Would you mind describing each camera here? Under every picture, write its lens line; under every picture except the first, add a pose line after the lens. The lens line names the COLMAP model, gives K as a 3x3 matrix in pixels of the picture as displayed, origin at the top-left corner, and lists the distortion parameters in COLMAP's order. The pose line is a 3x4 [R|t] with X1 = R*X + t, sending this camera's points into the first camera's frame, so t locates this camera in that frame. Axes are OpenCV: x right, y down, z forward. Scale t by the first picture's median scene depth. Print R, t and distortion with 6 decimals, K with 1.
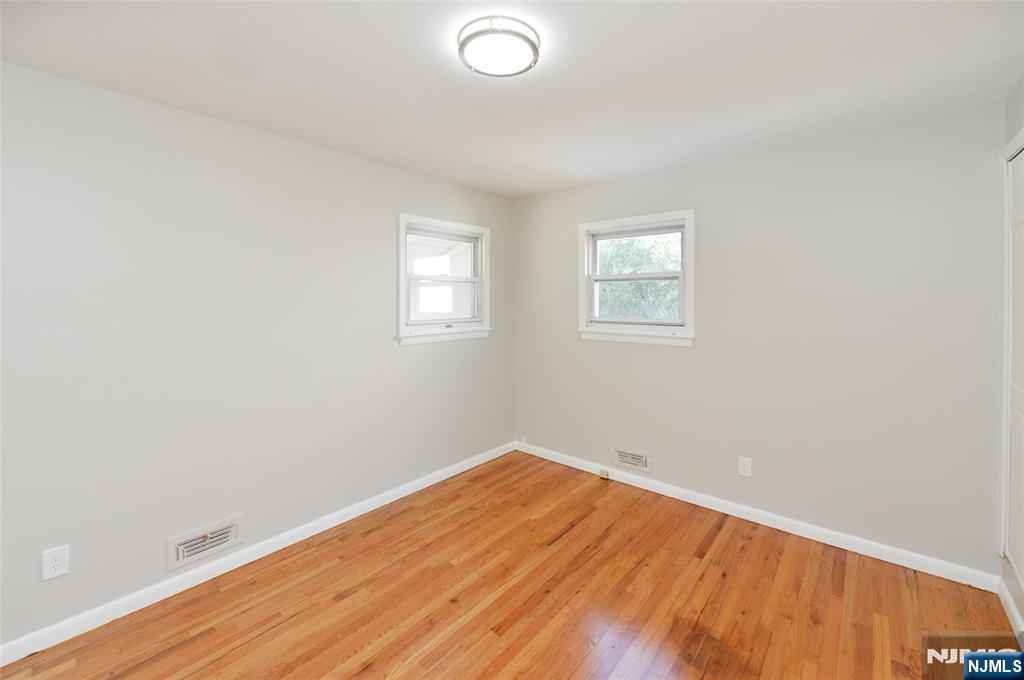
lens RADIAL K [[420.2, 0, 515.7], [0, 420.2, 300.4], [0, 0, 1]] dist [-0.001919, -0.000719]
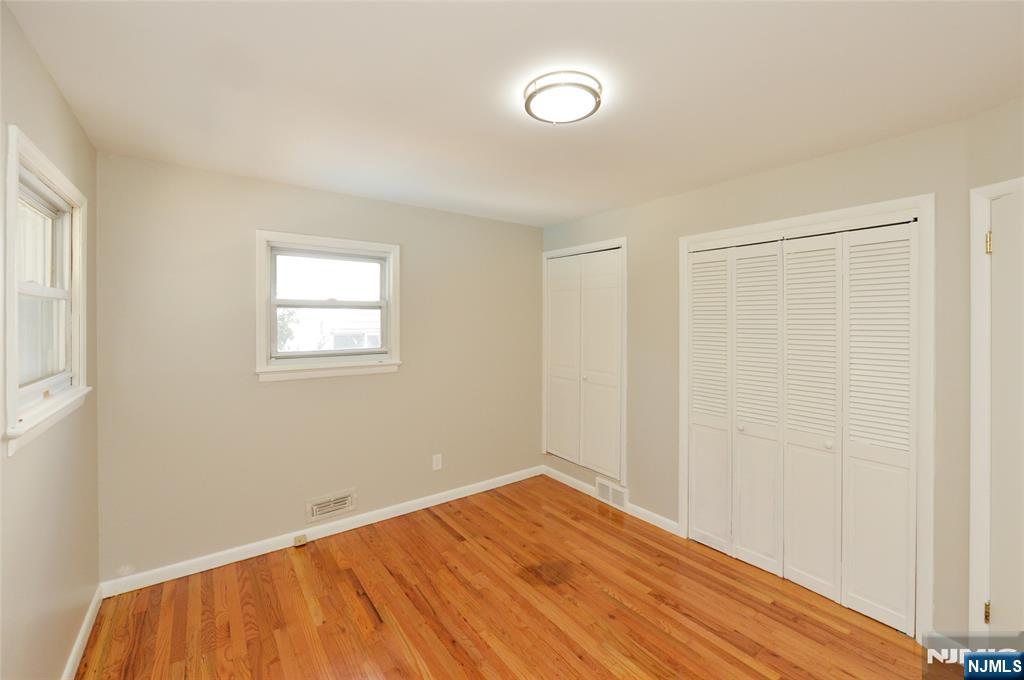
lens RADIAL K [[420.2, 0, 513.9], [0, 420.2, 321.3], [0, 0, 1]] dist [-0.001919, -0.000719]
pose [[0.231506, 0.001114, 0.972833, -0.611851], [0.005347, 0.999983, -0.002418, -0.017375], [-0.972819, 0.005761, 0.231496, 0.488016]]
